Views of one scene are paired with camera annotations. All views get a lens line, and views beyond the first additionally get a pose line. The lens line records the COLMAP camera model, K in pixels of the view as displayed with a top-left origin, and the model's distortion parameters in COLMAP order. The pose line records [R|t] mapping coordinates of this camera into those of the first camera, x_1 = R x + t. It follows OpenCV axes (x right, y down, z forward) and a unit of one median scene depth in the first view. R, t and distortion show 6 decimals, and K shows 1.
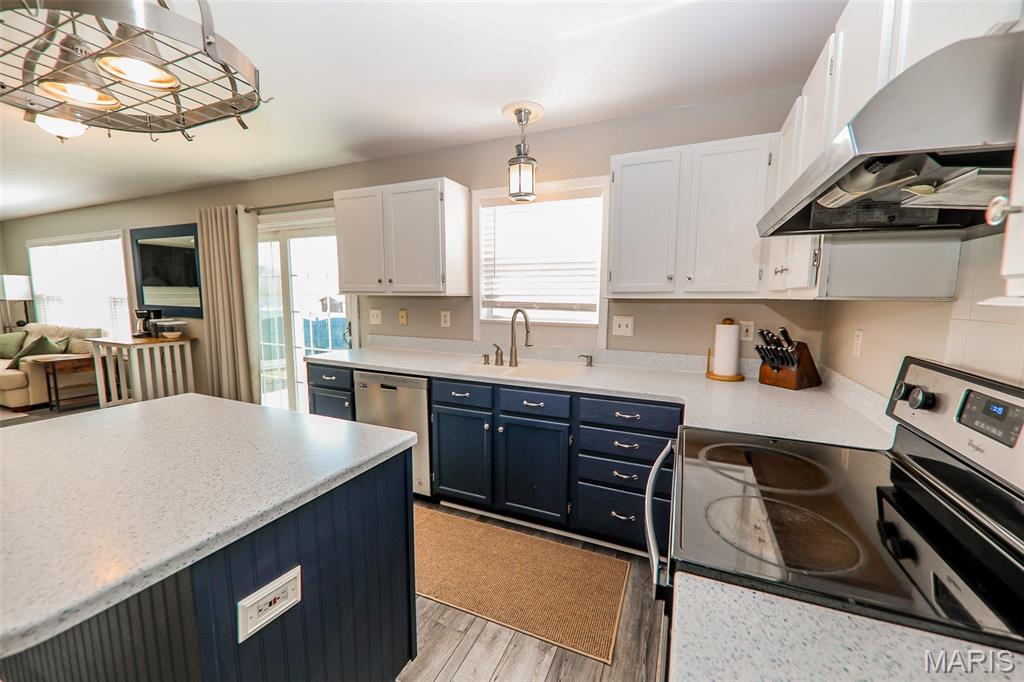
lens RADIAL K [[394.2, 0, 512.0], [0, 394.2, 341.0], [0, 0, 1]] dist [0.009391, -0.000132]
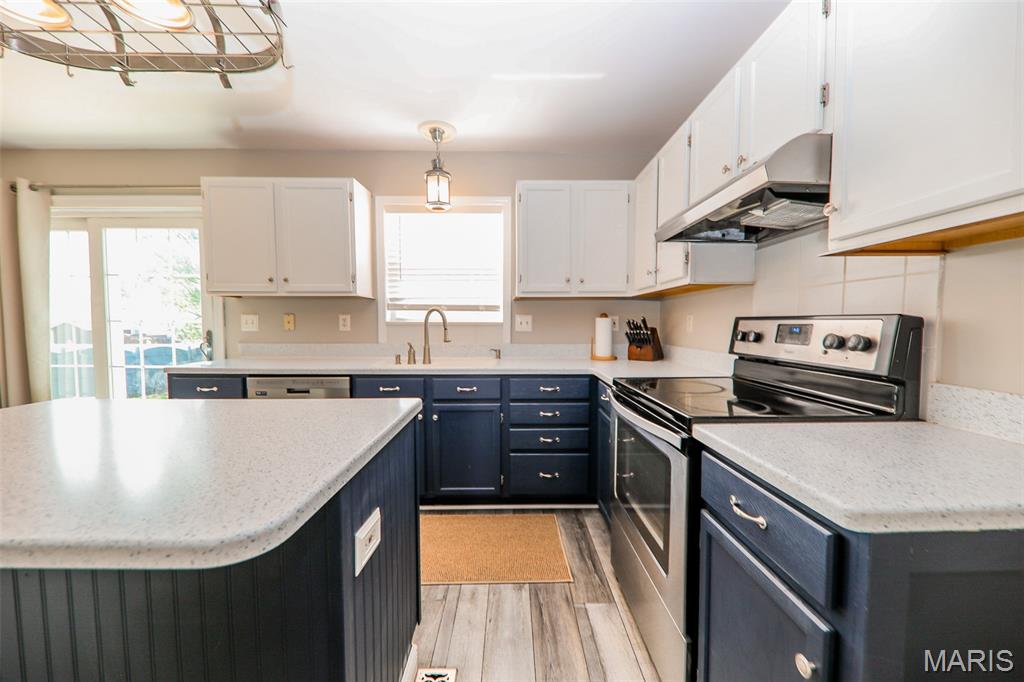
lens RADIAL K [[386.2, 0, 512.0], [0, 386.2, 341.0], [0, 0, 1]] dist [0.010273, -0.005795]
pose [[0.909556, -0.025609, 0.414792, -0.243661], [0.052602, 0.997166, -0.053783, 0.079171], [-0.412239, 0.070737, 0.908325, -0.036253]]
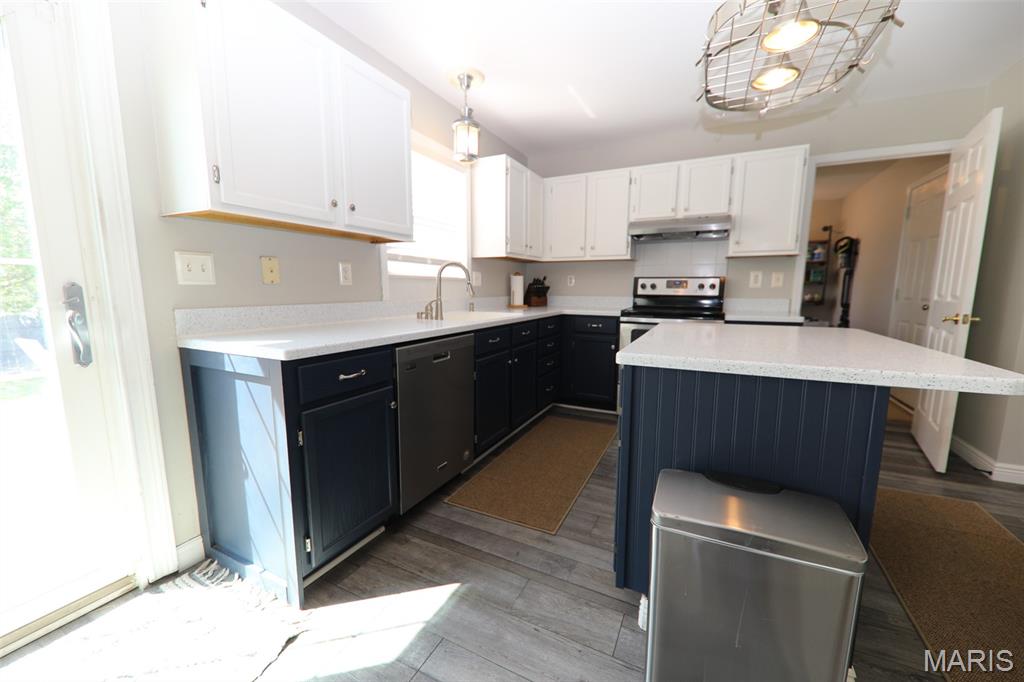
lens RADIAL K [[394.2, 0, 512.0], [0, 394.2, 341.0], [0, 0, 1]] dist [0.009391, -0.000132]
pose [[0.032258, -0.136590, 0.990102, -1.124507], [0.115453, 0.984496, 0.132055, 0.002917], [-0.992789, 0.110050, 0.047528, 0.875595]]
